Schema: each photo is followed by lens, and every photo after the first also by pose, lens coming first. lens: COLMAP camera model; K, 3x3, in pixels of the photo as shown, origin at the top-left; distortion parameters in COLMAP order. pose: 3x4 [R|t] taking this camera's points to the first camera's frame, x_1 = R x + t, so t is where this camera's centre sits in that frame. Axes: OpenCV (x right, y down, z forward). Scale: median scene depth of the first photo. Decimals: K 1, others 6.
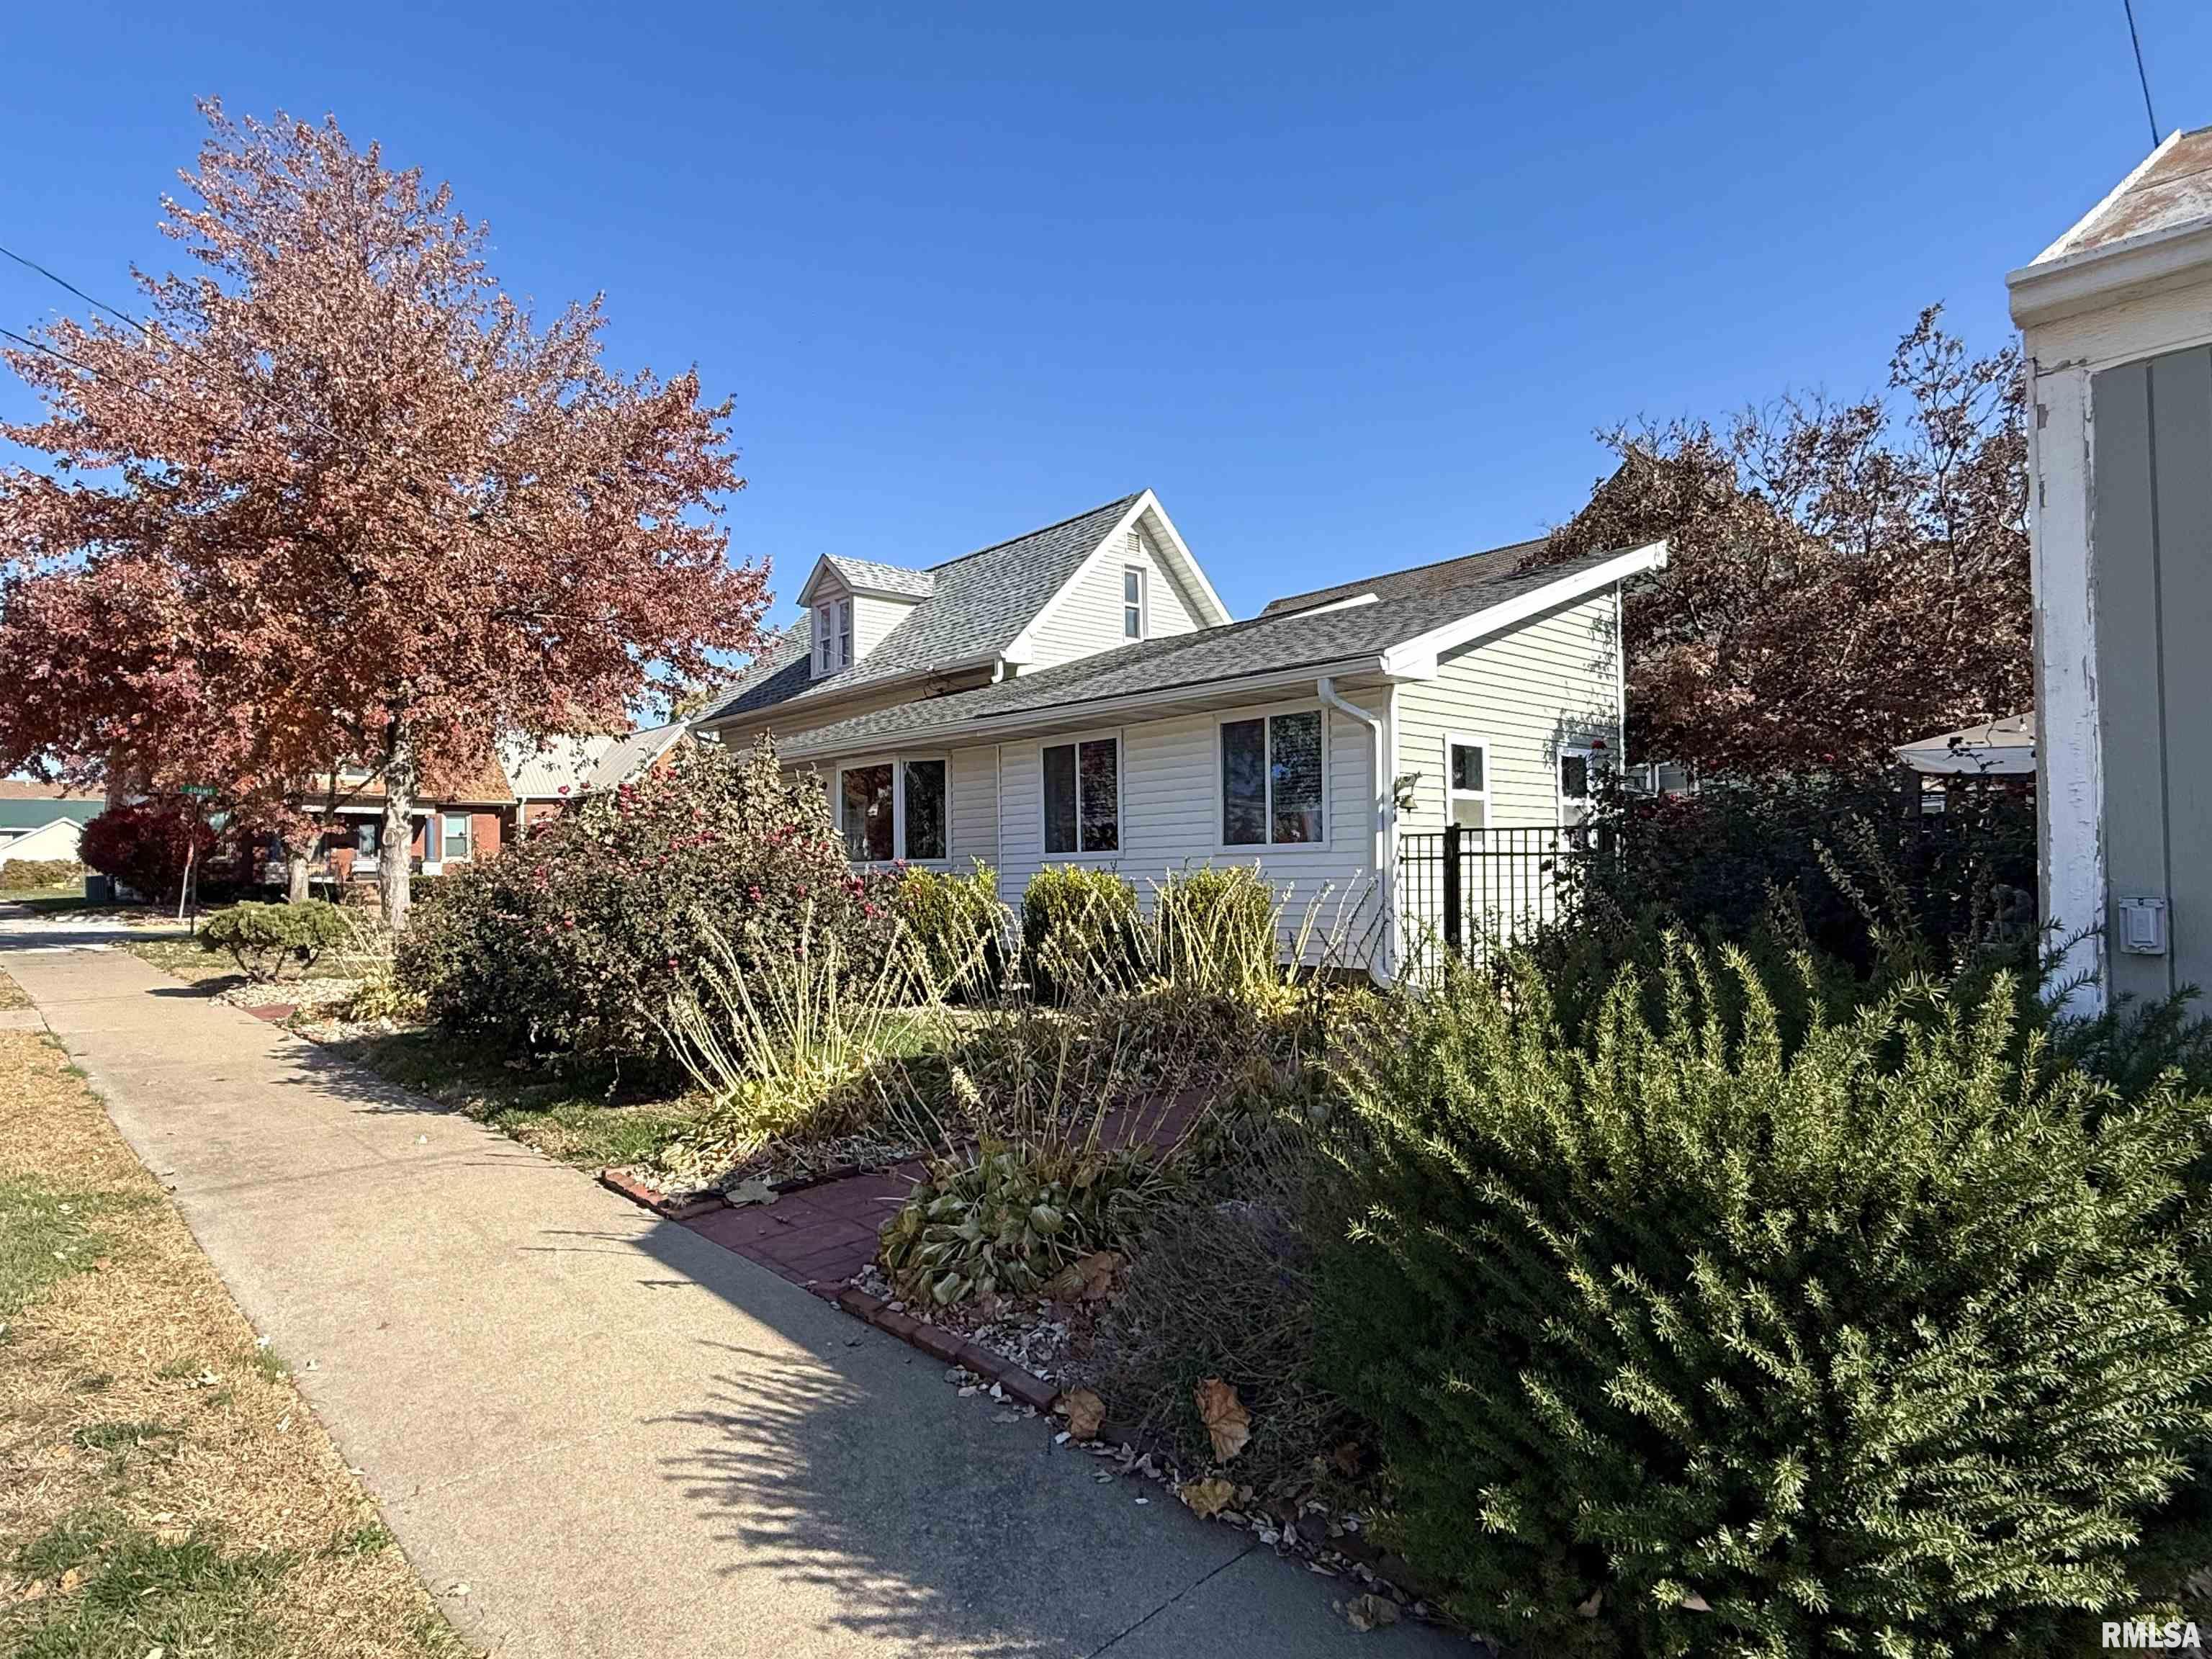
lens RADIAL K [[1264.1, 0, 1115.0], [0, 1264.1, 831.9], [0, 0, 1]] dist [0.002406, -0.000940]
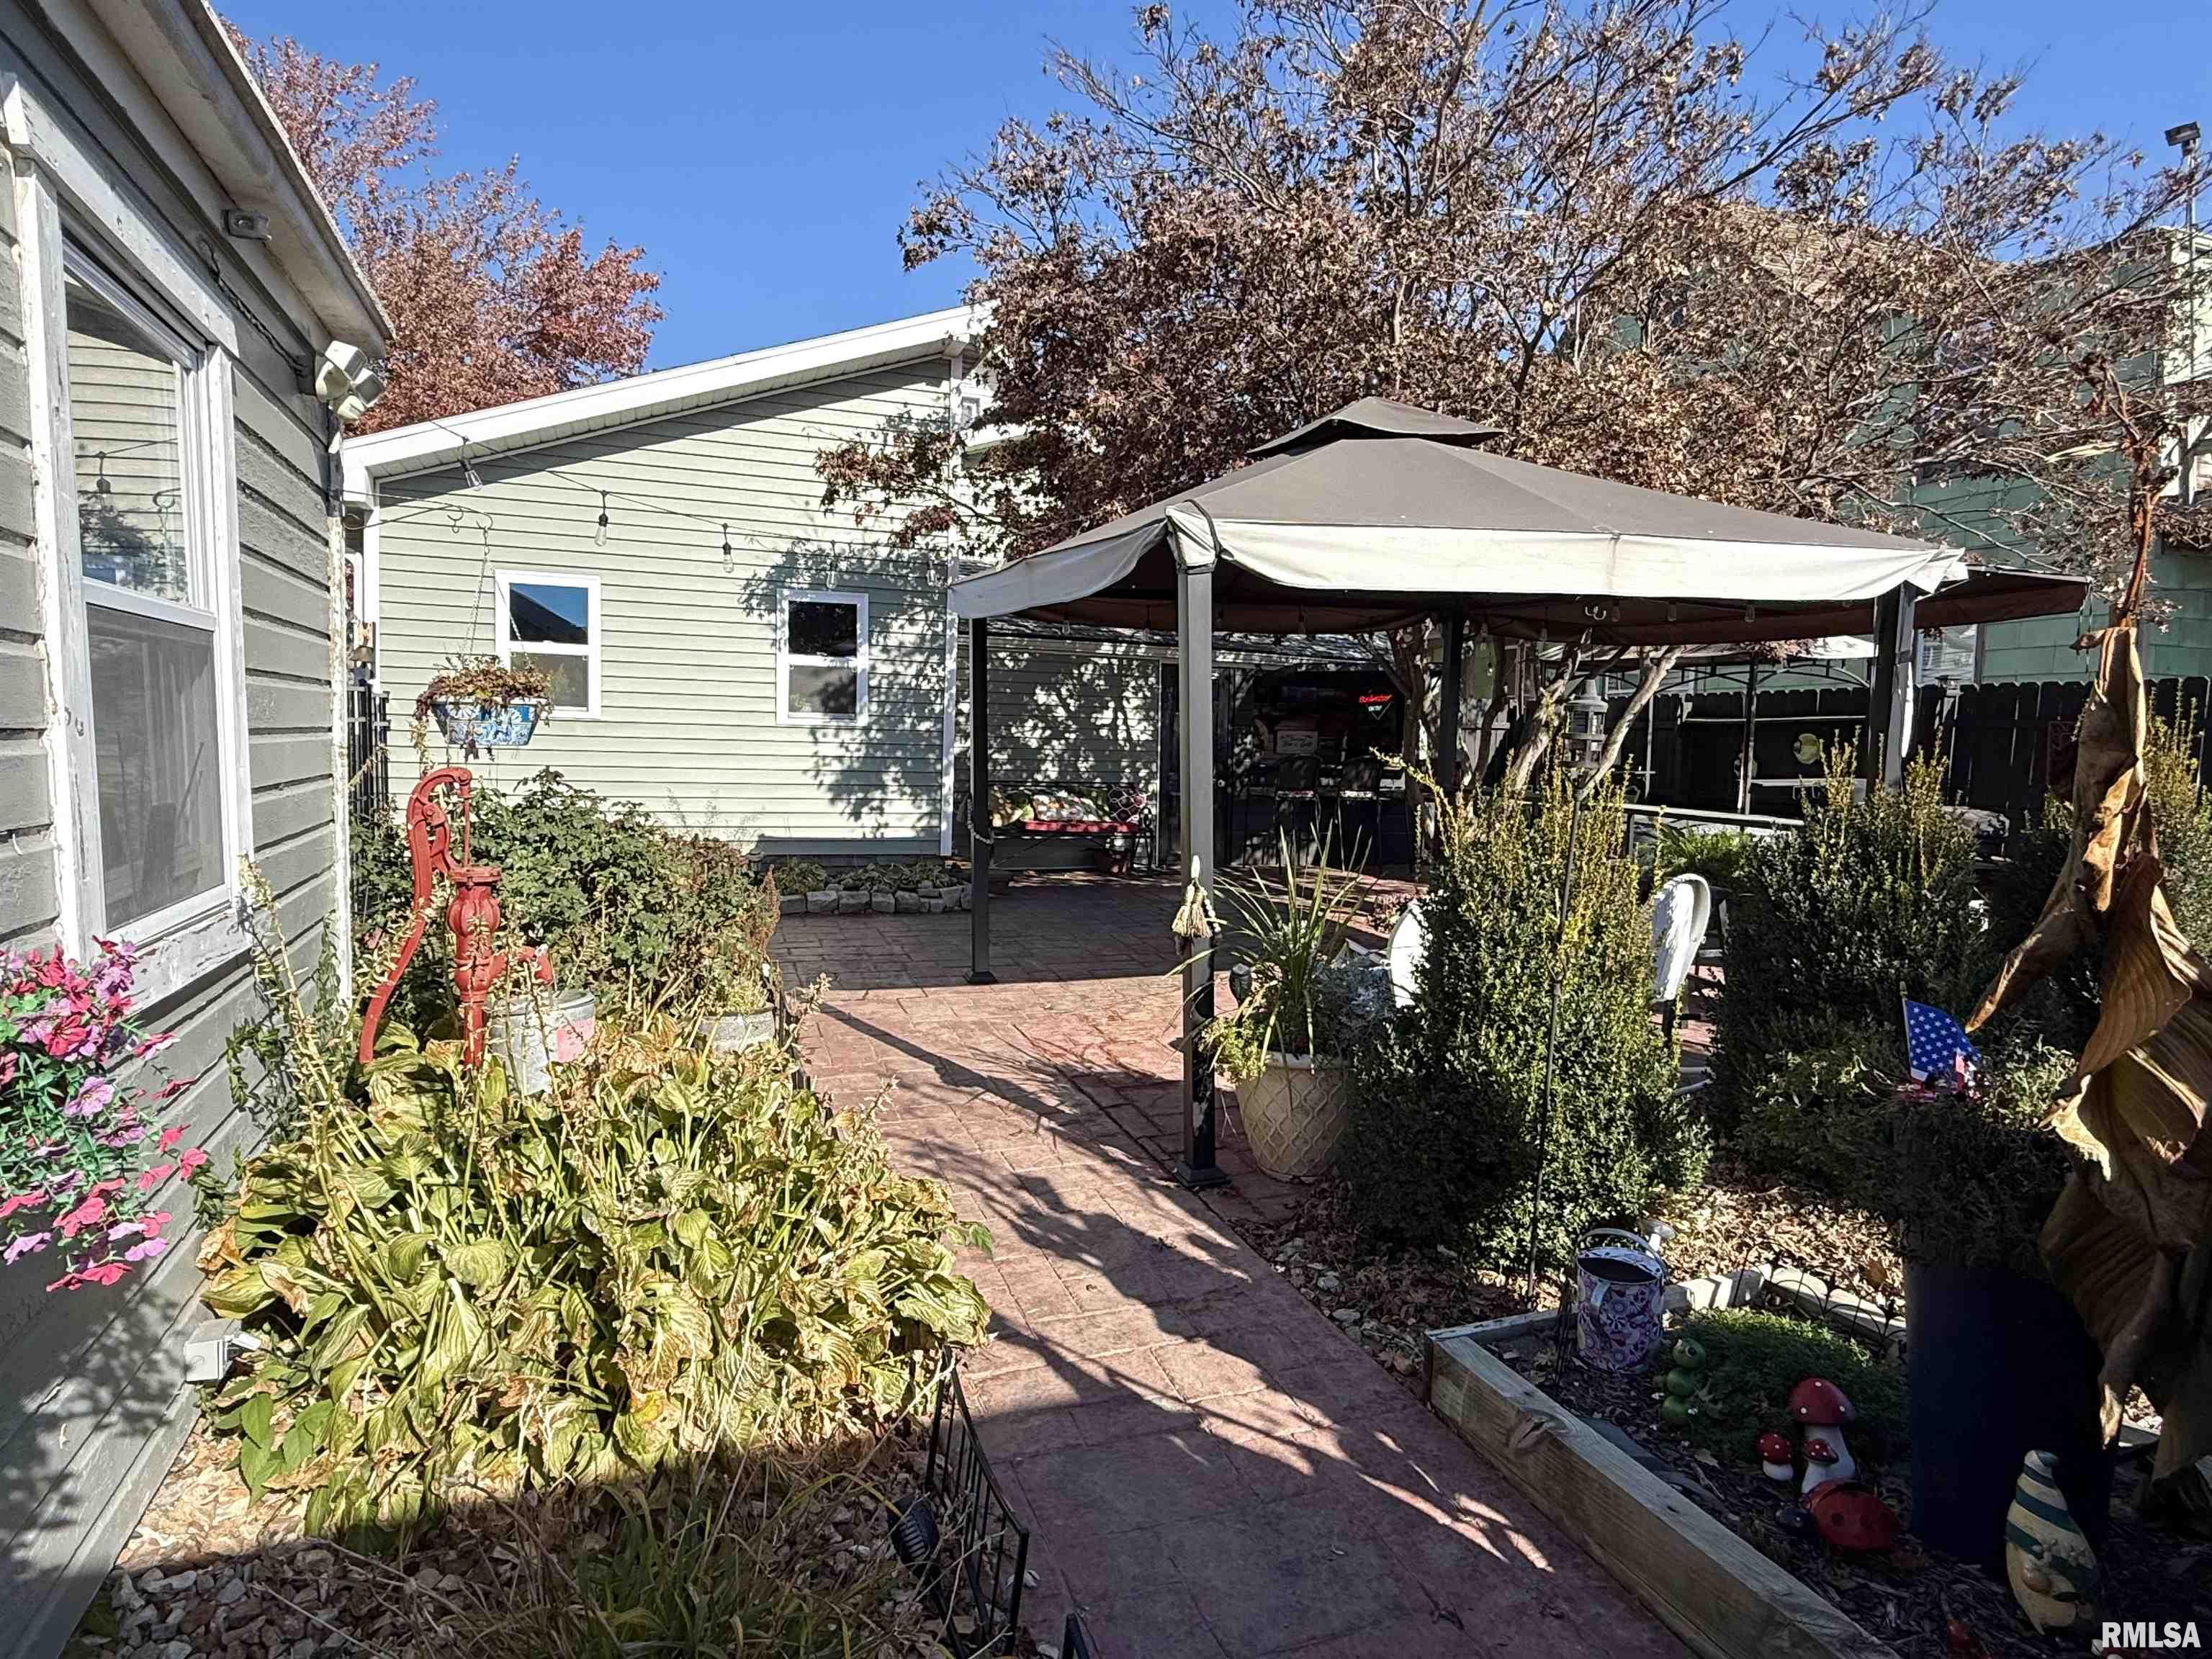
lens RADIAL K [[1265.6, 0, 1106.0], [0, 1265.6, 829.5], [0, 0, 1]] dist [0.003152, -0.001657]
pose [[0.926864, 0.065756, -0.369593, 0.789813], [-0.026062, 0.993435, 0.111387, -0.011739], [0.374491, -0.093608, 0.922493, 0.329711]]
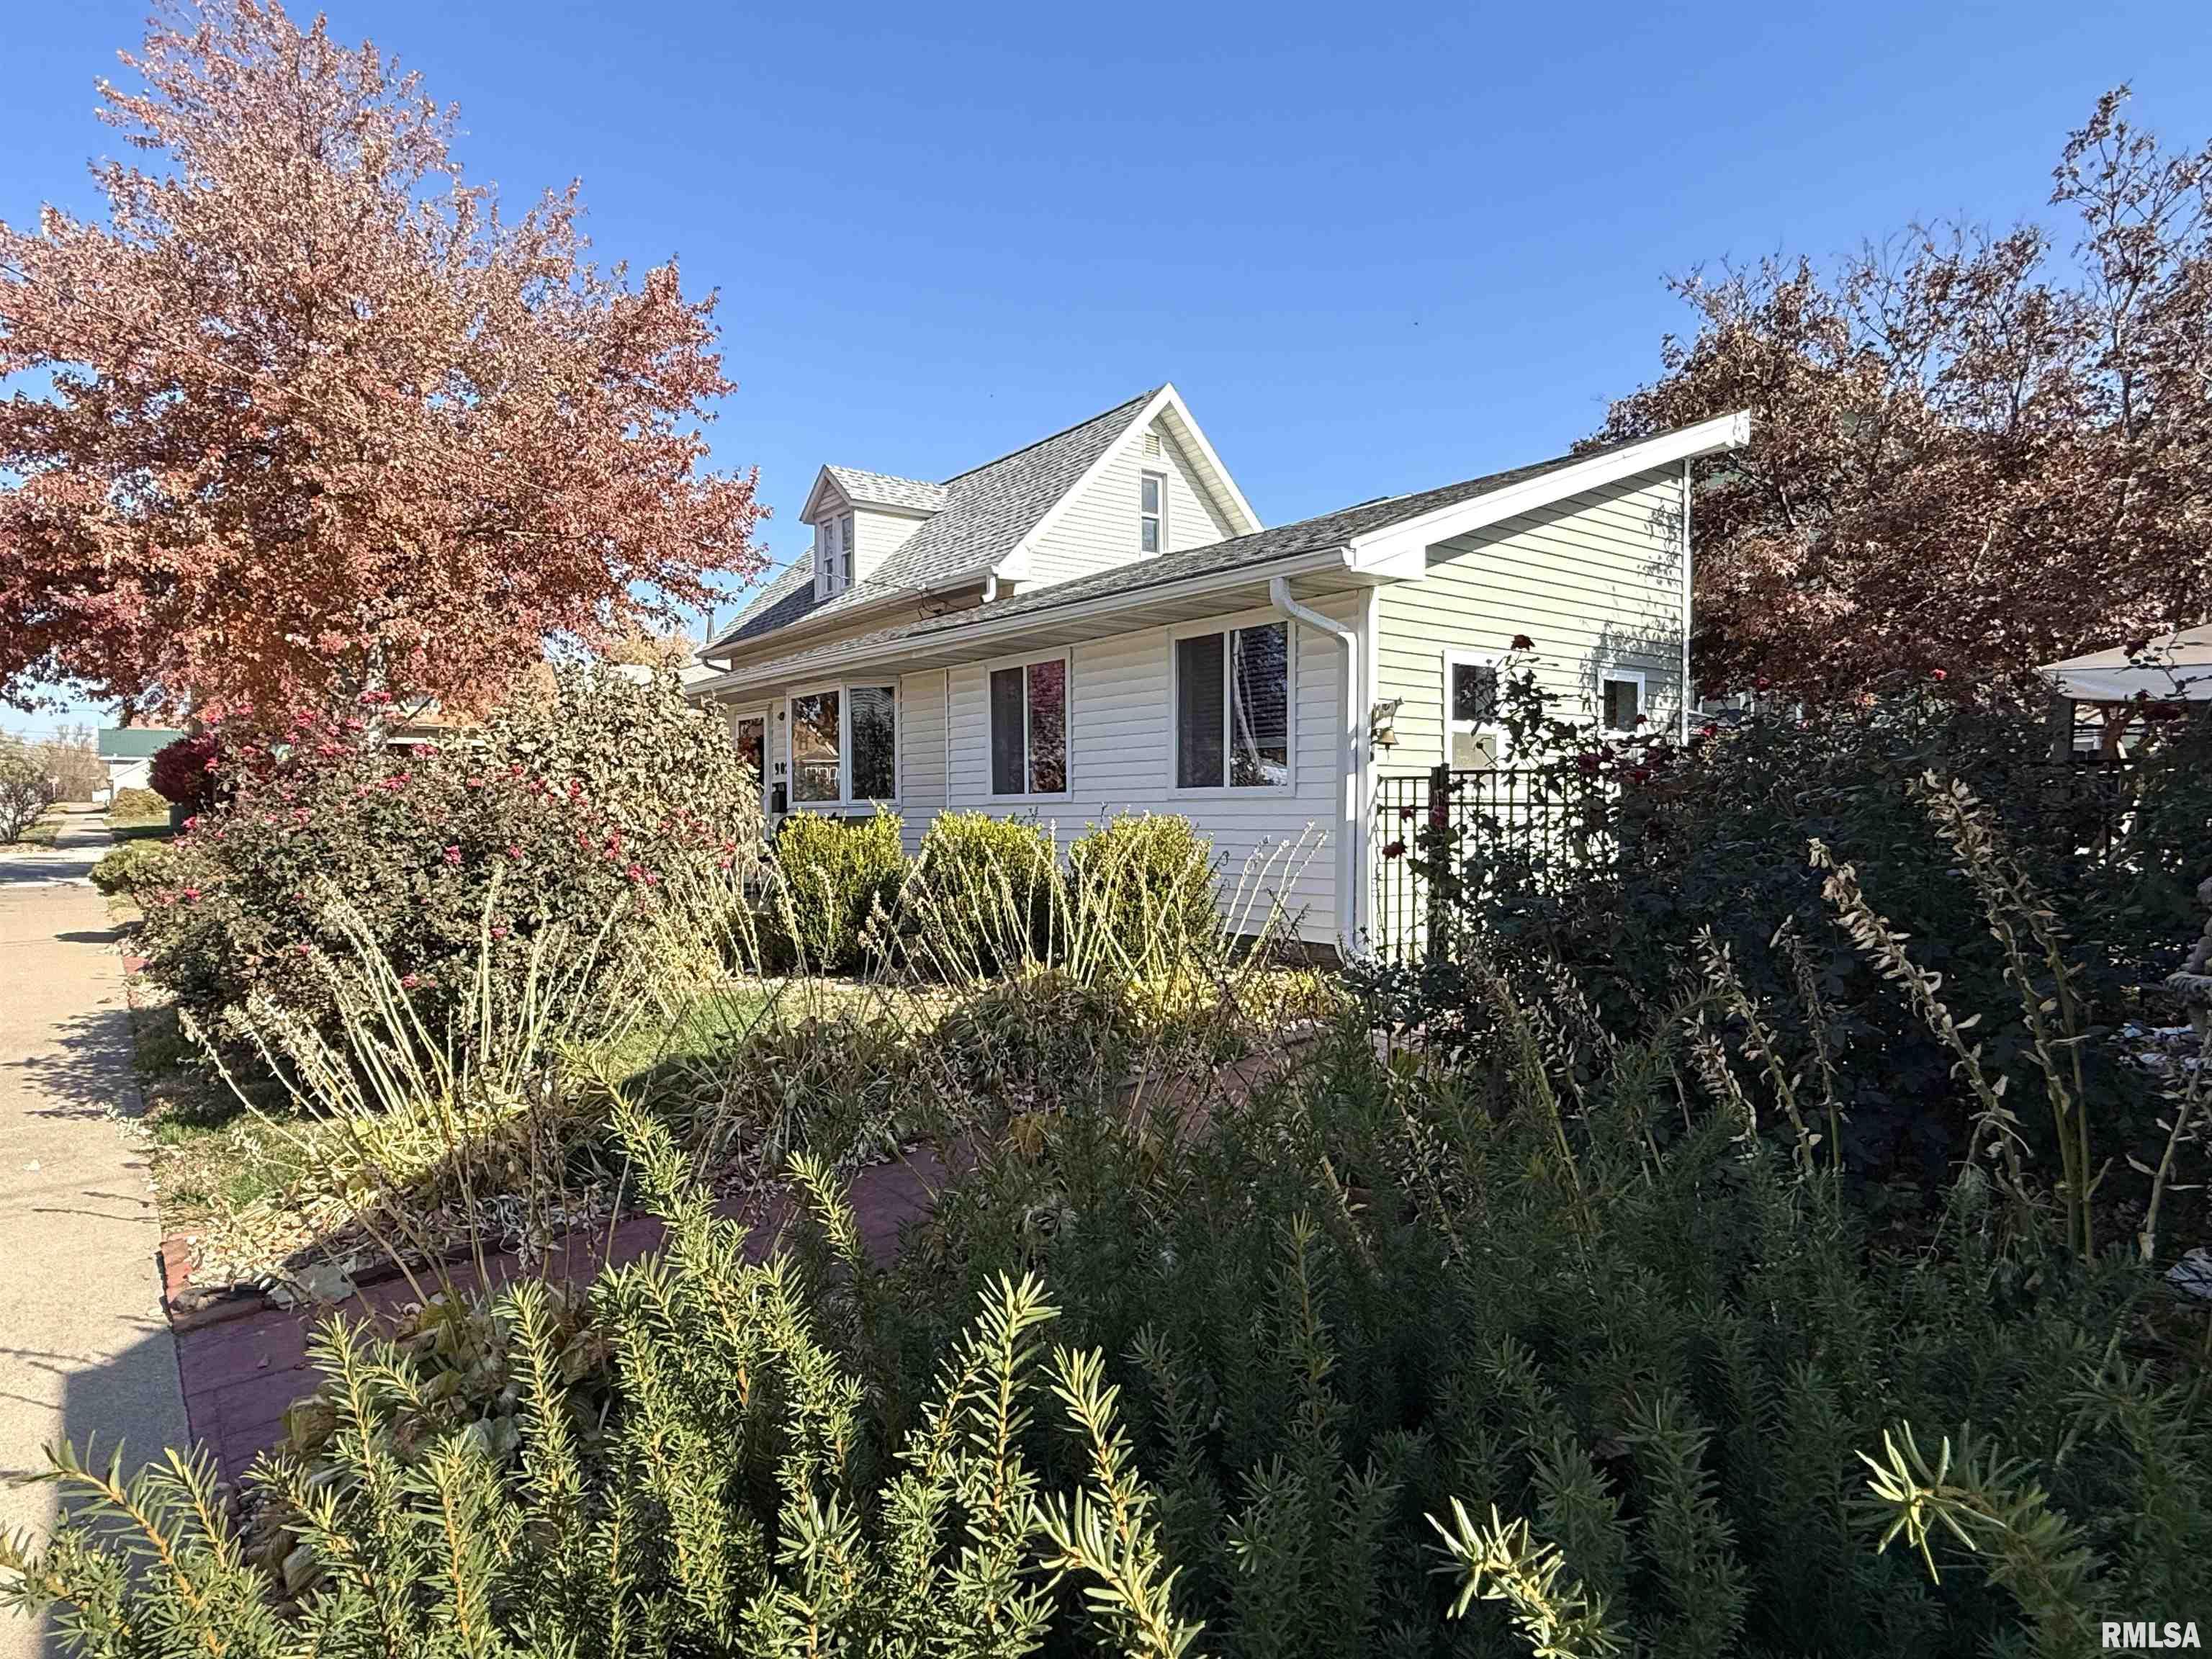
lens RADIAL K [[1265.6, 0, 1106.0], [0, 1265.6, 829.5], [0, 0, 1]] dist [0.003152, -0.001657]
pose [[0.996811, 0.008475, -0.079342, 0.095509], [-0.004415, 0.998678, 0.051206, -0.004058], [0.079671, -0.050692, 0.995531, 0.155032]]
